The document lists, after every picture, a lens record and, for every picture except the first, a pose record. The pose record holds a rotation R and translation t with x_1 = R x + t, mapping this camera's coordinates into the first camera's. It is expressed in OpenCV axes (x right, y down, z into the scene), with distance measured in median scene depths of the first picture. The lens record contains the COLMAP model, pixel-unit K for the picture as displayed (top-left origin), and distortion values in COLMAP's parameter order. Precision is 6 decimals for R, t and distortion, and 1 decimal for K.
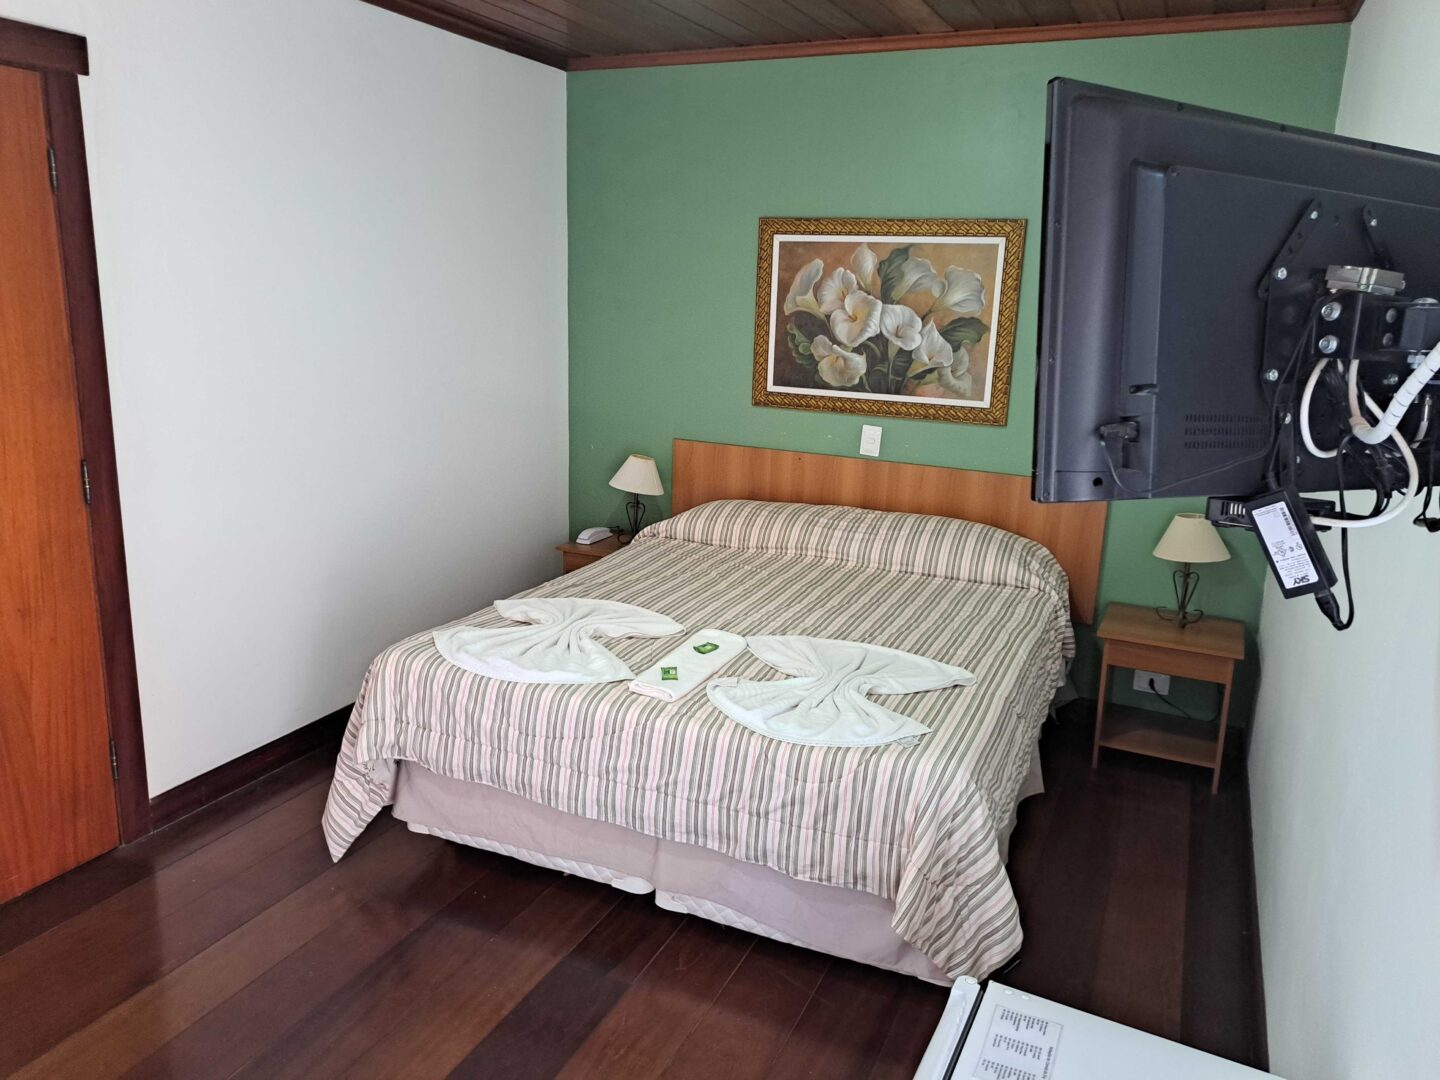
lens RADIAL K [[1035.9, 0, 720.4], [0, 1035.9, 523.4], [0, 0, 1]] dist [0.110572, -0.136647]
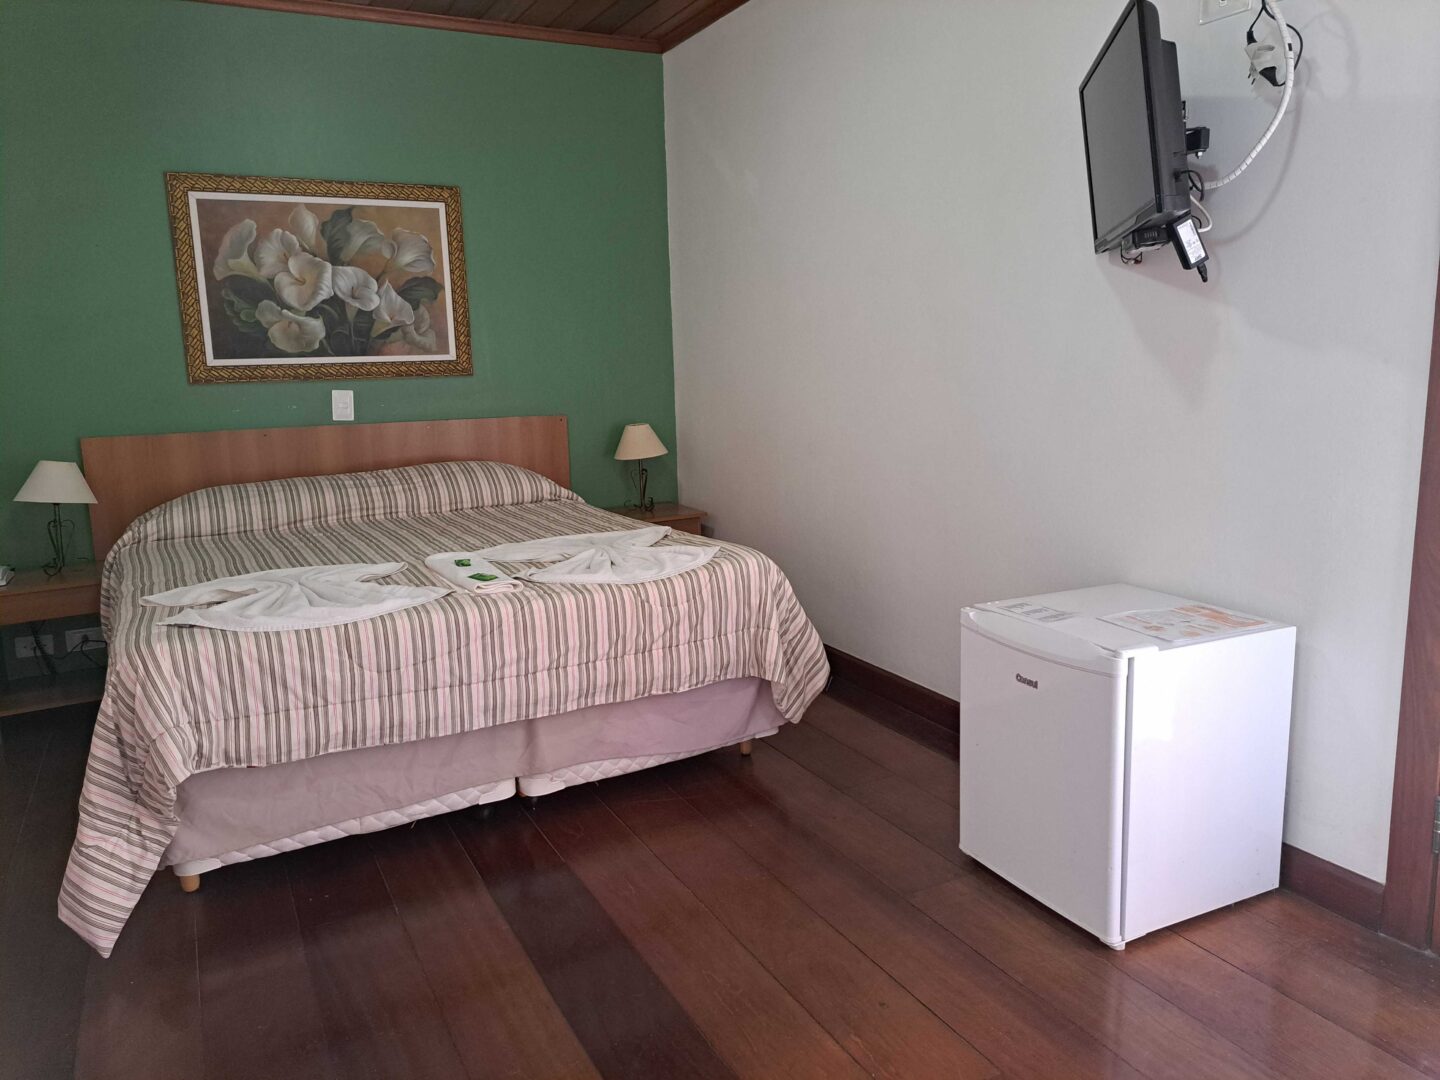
lens RADIAL K [[1035.9, 0, 720.4], [0, 1035.9, 523.4], [0, 0, 1]] dist [0.110572, -0.136647]
pose [[0.611032, -0.183533, 0.770036, -0.438713], [0.226475, 0.972622, 0.052108, 0.060682], [-0.758518, 0.142554, 0.635869, 0.115343]]
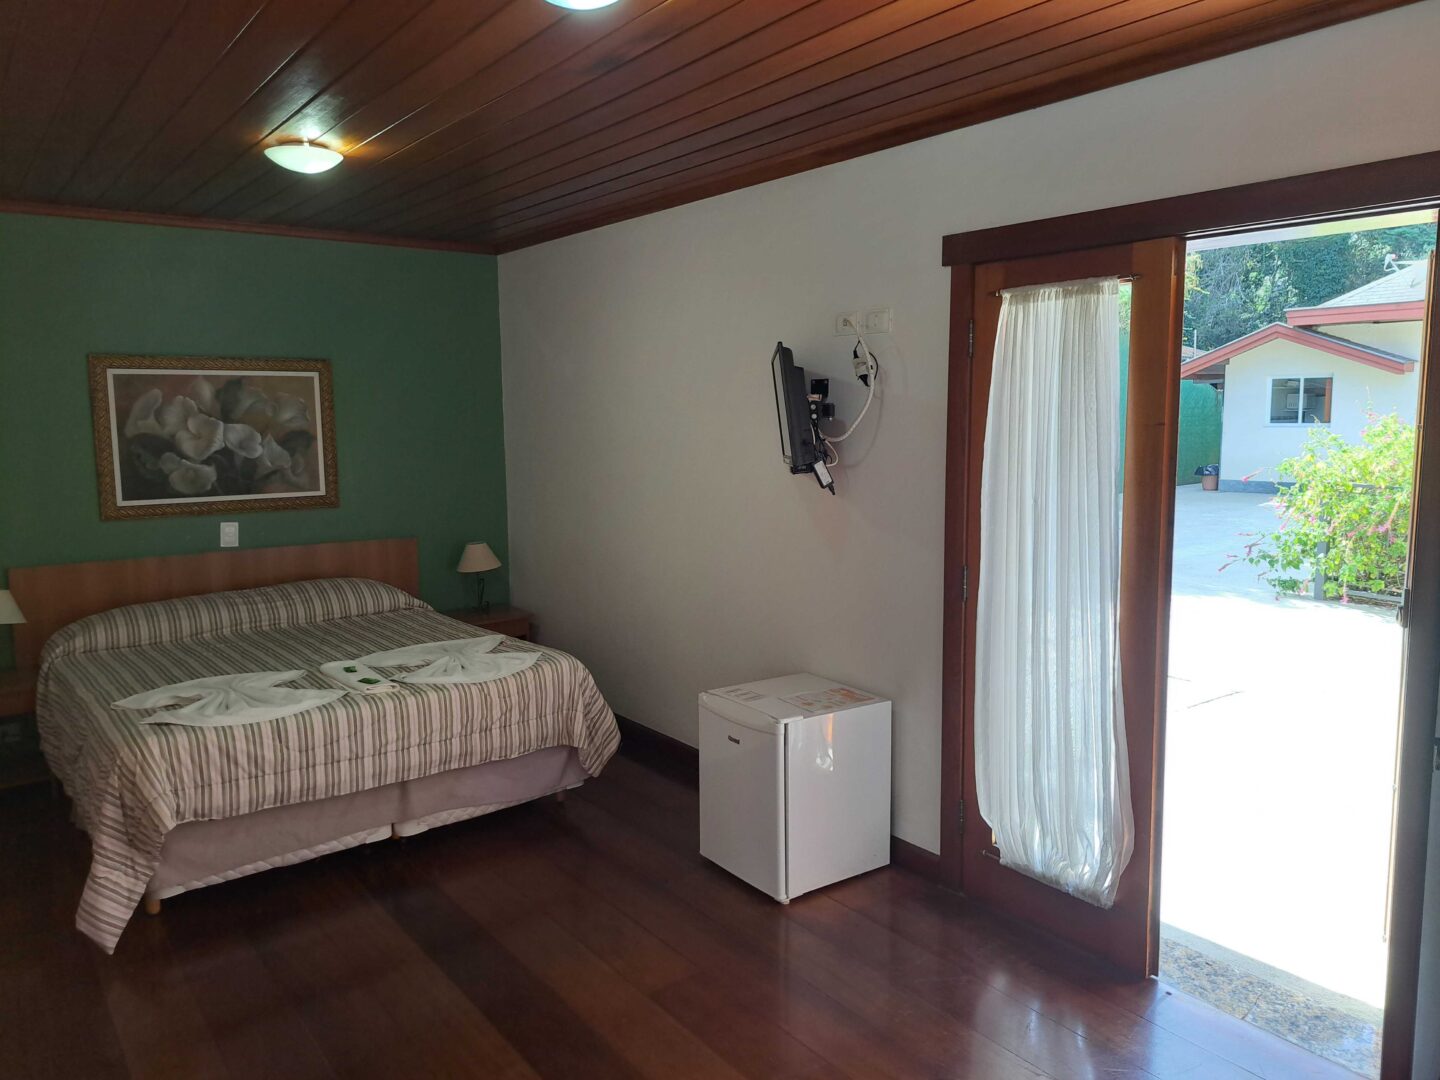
lens RADIAL K [[1045.3, 0, 729.4], [0, 1045.3, 536.0], [0, 0, 1]] dist [0.094864, -0.113132]
pose [[0.473237, -0.146516, 0.868665, -0.675989], [0.224420, 0.973589, 0.041952, 0.000818], [-0.851870, 0.175093, 0.493620, -0.107847]]
